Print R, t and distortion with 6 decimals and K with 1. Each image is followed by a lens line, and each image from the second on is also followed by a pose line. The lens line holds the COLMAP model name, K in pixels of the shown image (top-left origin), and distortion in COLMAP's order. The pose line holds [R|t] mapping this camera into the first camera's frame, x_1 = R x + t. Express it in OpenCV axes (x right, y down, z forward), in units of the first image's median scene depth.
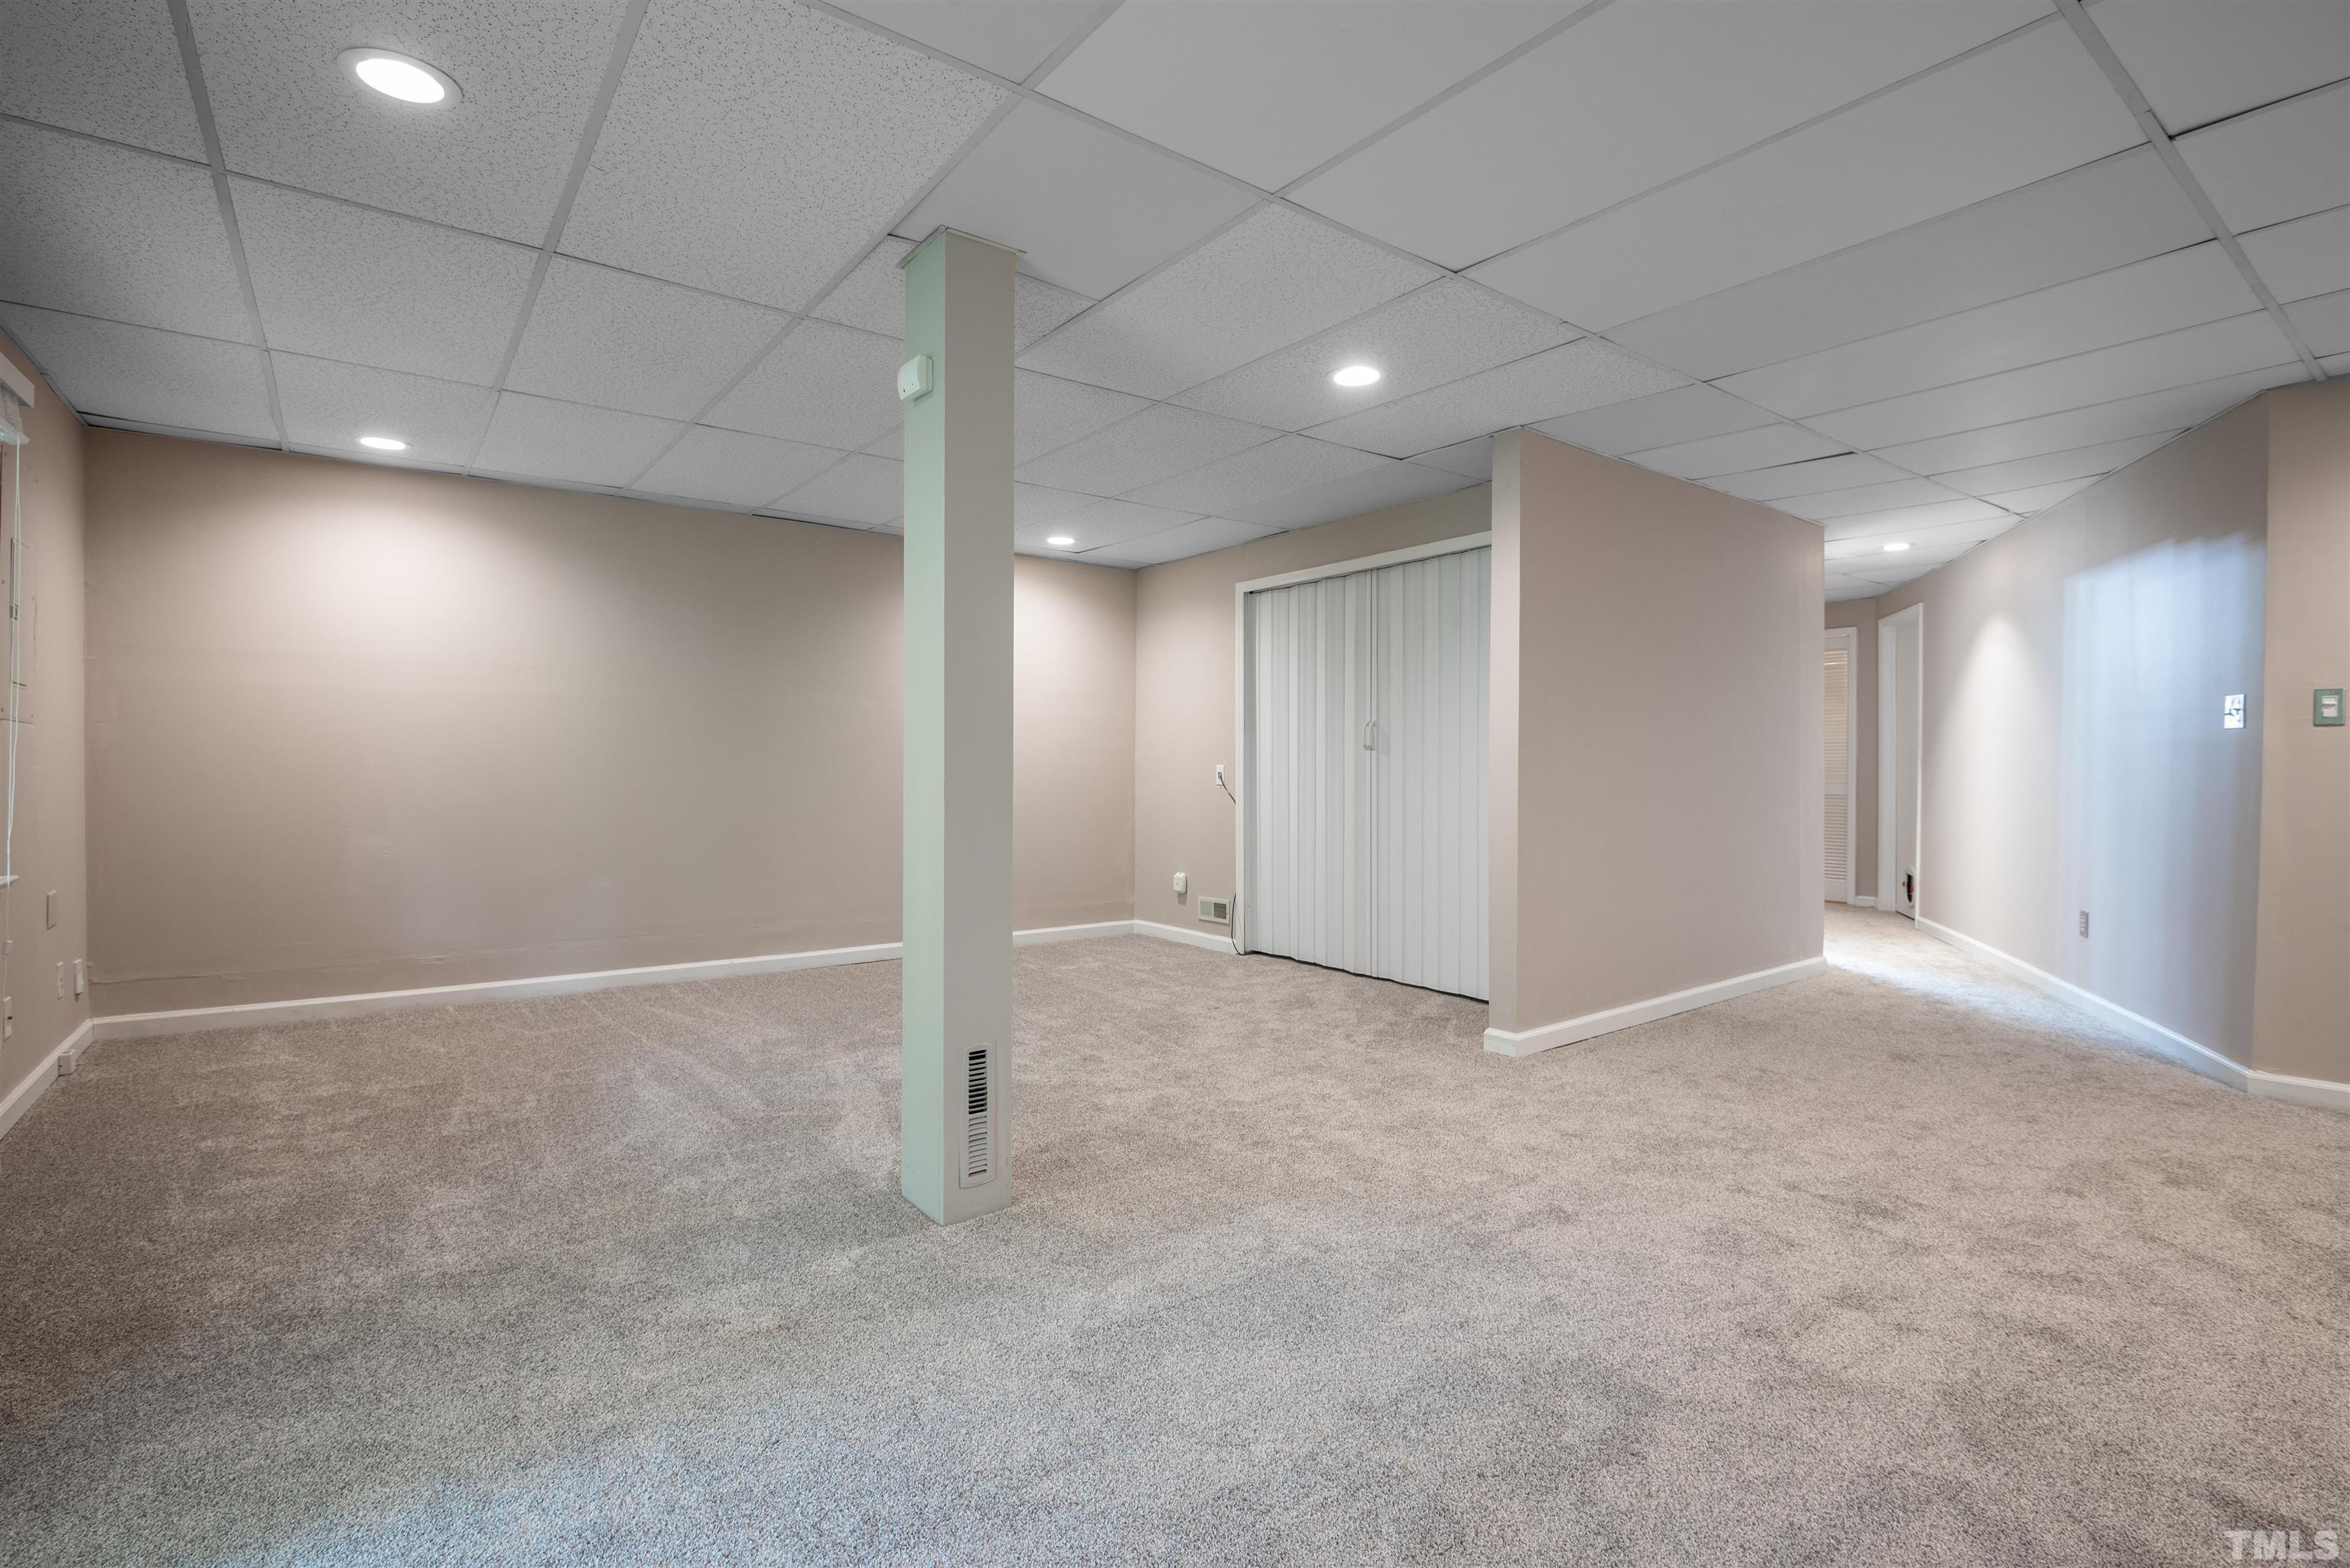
lens RADIAL K [[1076.4, 0, 1163.7], [0, 1076.4, 762.0], [0, 0, 1]] dist [-0.000784, -0.012716]
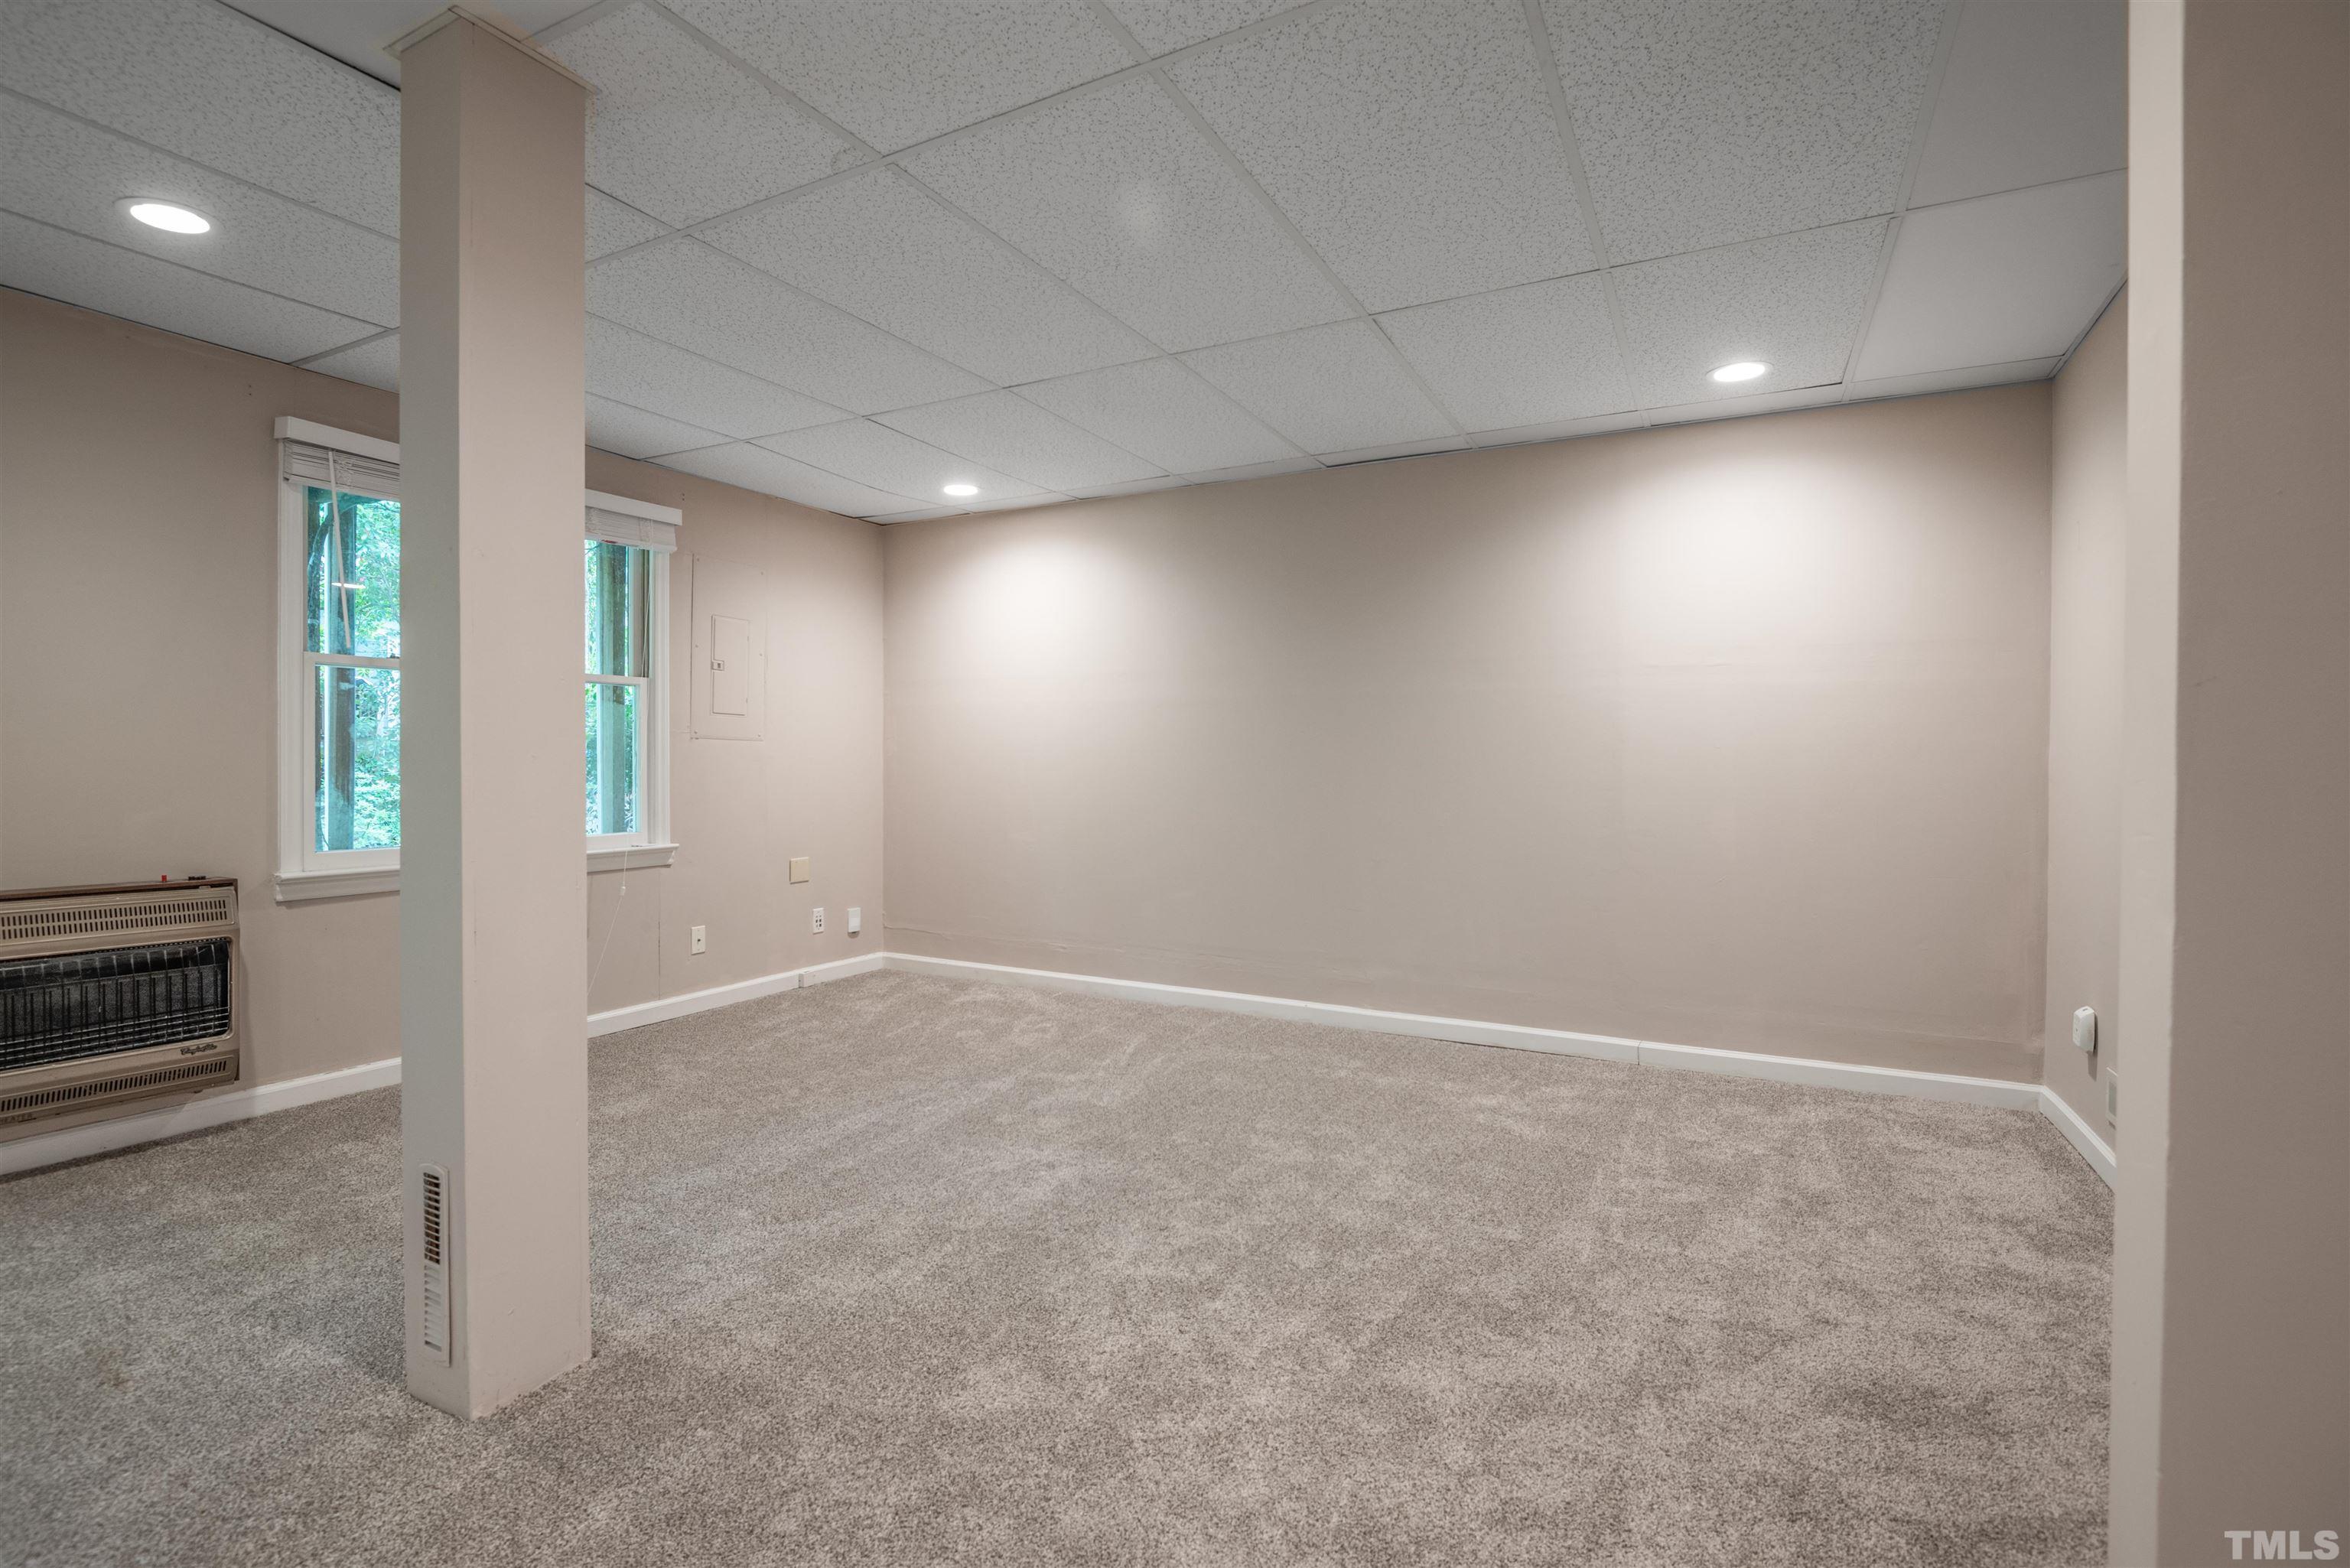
lens RADIAL K [[1080.5, 0, 1156.0], [0, 1080.5, 765.4], [0, 0, 1]] dist [-0.001062, -0.013389]
pose [[0.421979, -0.002977, -0.906601, 0.421540], [-0.000115, 0.999994, -0.003337, 0.001700], [0.906606, 0.001512, 0.421976, 0.717993]]
